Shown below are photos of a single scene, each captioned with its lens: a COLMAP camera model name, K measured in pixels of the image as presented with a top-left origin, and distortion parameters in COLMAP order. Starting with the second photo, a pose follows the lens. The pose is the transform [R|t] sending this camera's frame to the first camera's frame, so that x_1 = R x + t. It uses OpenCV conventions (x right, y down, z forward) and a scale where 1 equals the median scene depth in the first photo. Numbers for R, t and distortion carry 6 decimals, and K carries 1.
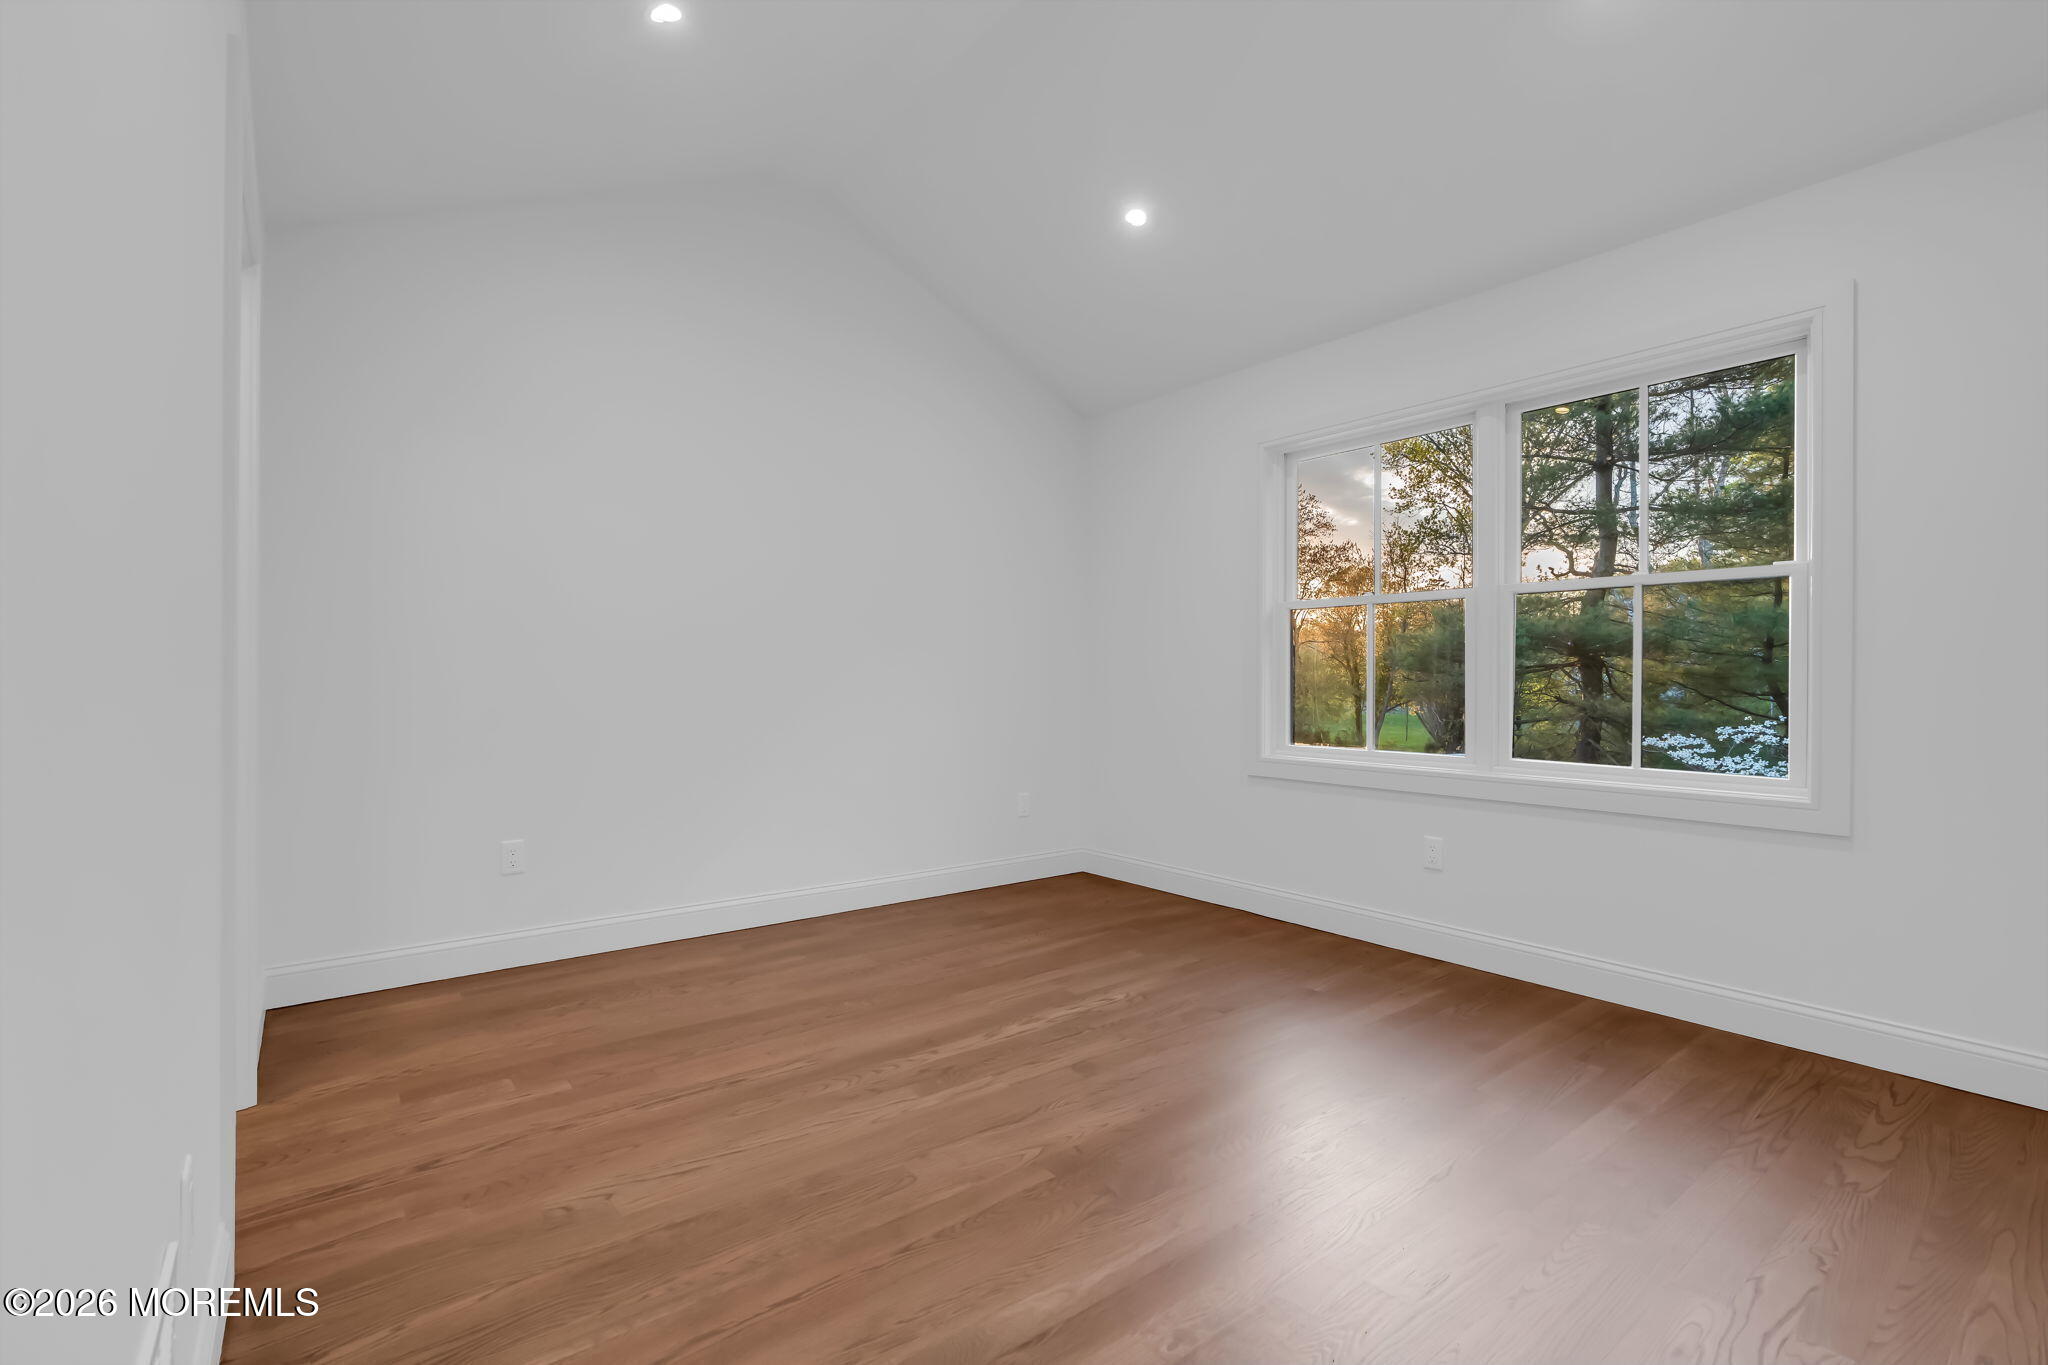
lens RADIAL K [[922.5, 0, 1024.0], [0, 922.5, 682.5], [0, 0, 1]] dist [-0.011370, 0.003752]
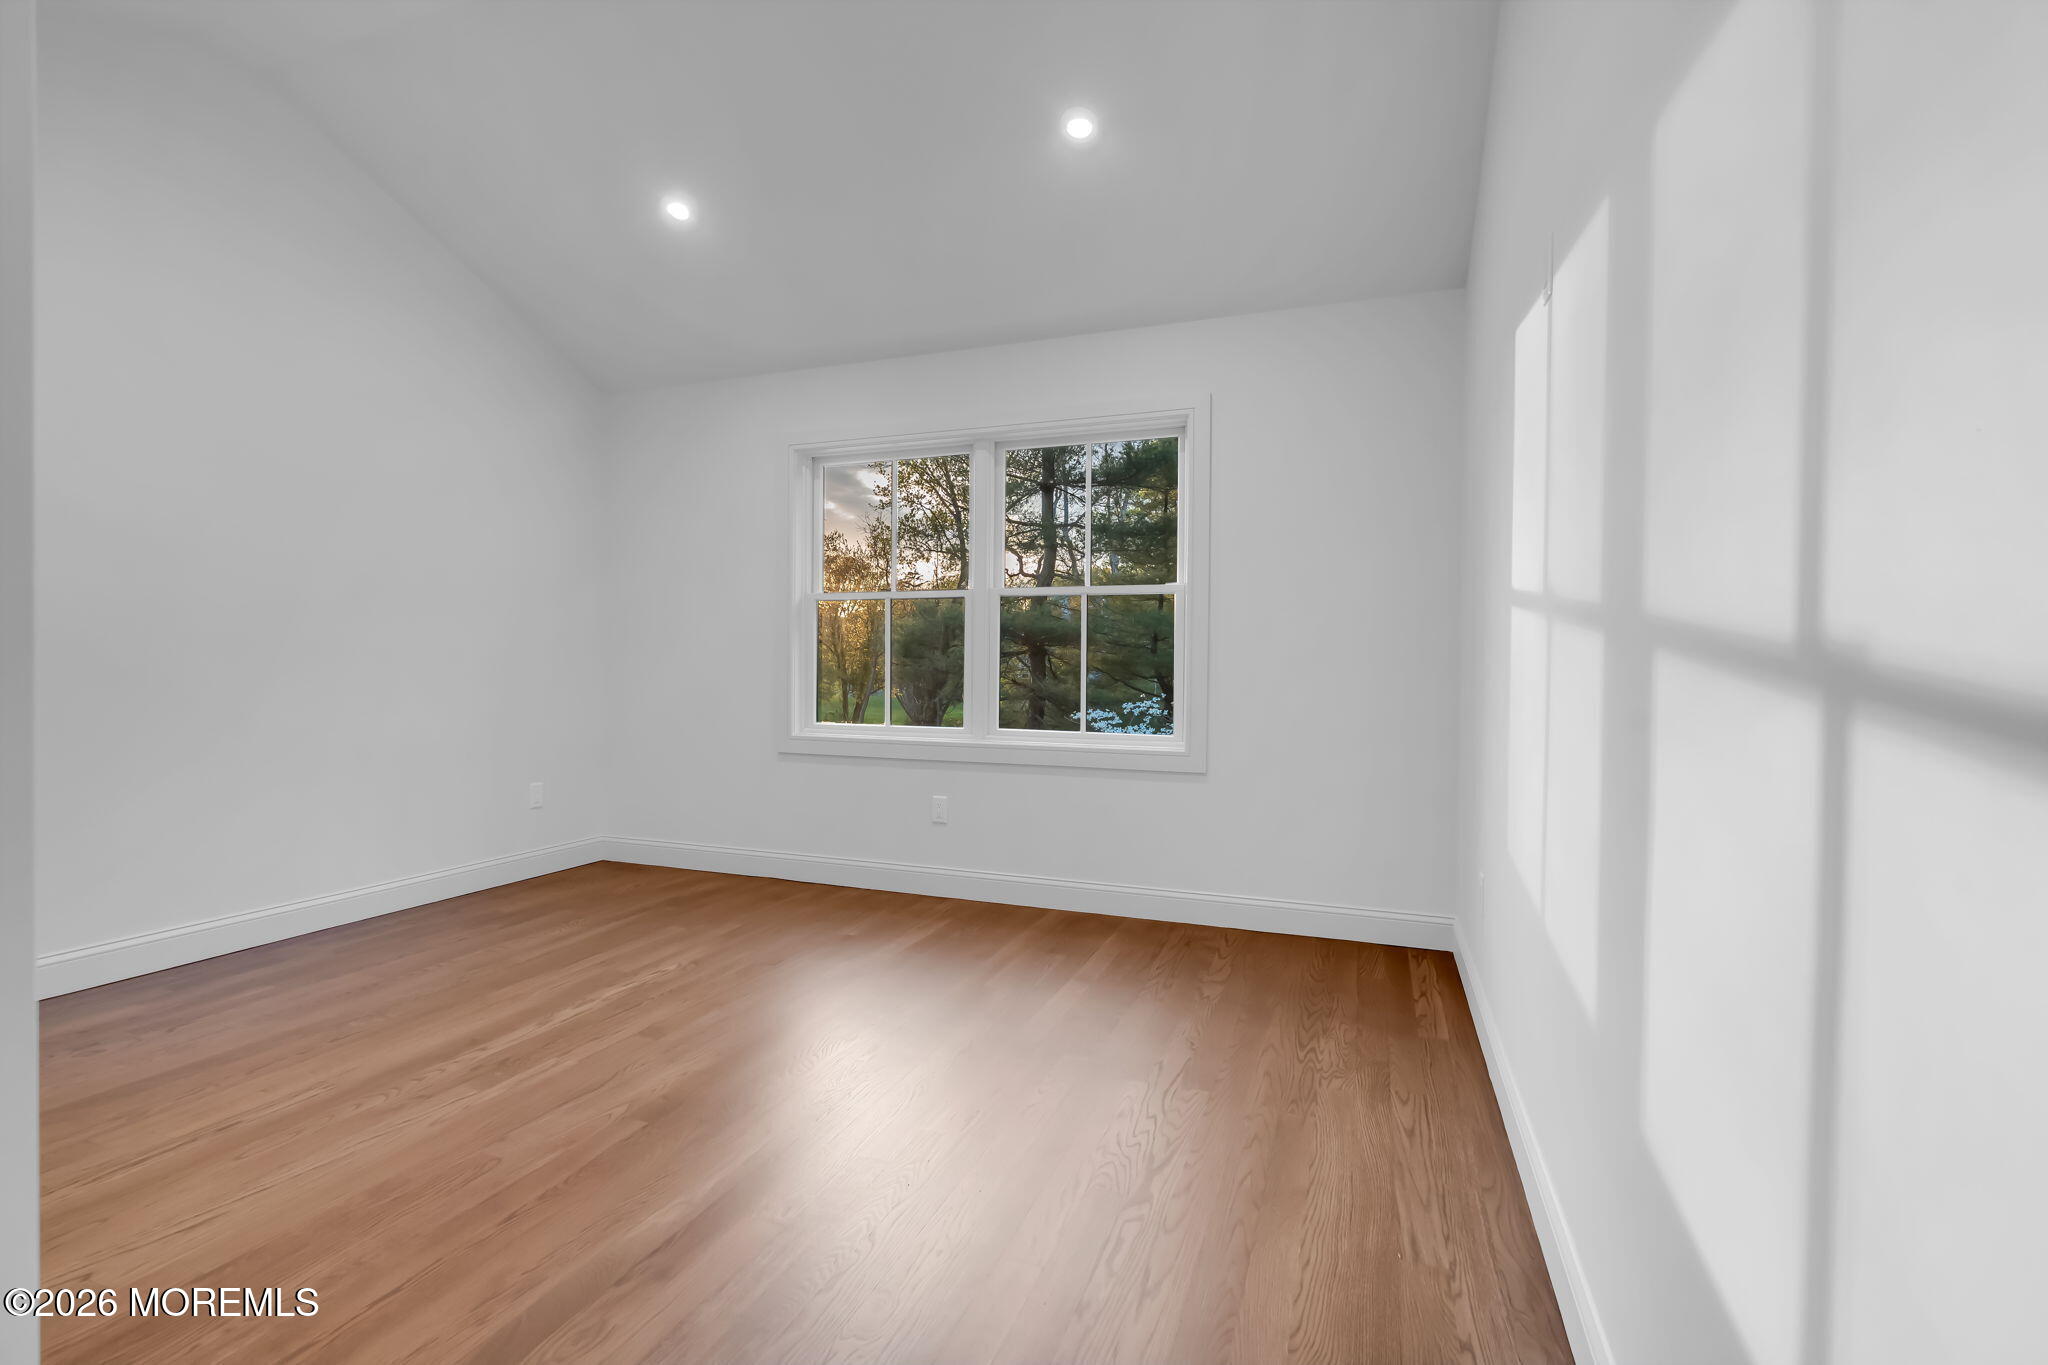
lens RADIAL K [[922.5, 0, 1024.0], [0, 922.5, 682.5], [0, 0, 1]] dist [-0.011370, 0.003752]
pose [[0.855687, -0.004548, 0.517473, -0.091892], [-0.004405, 0.999861, 0.016072, -0.000018], [-0.517475, -0.016033, 0.855548, -0.091709]]
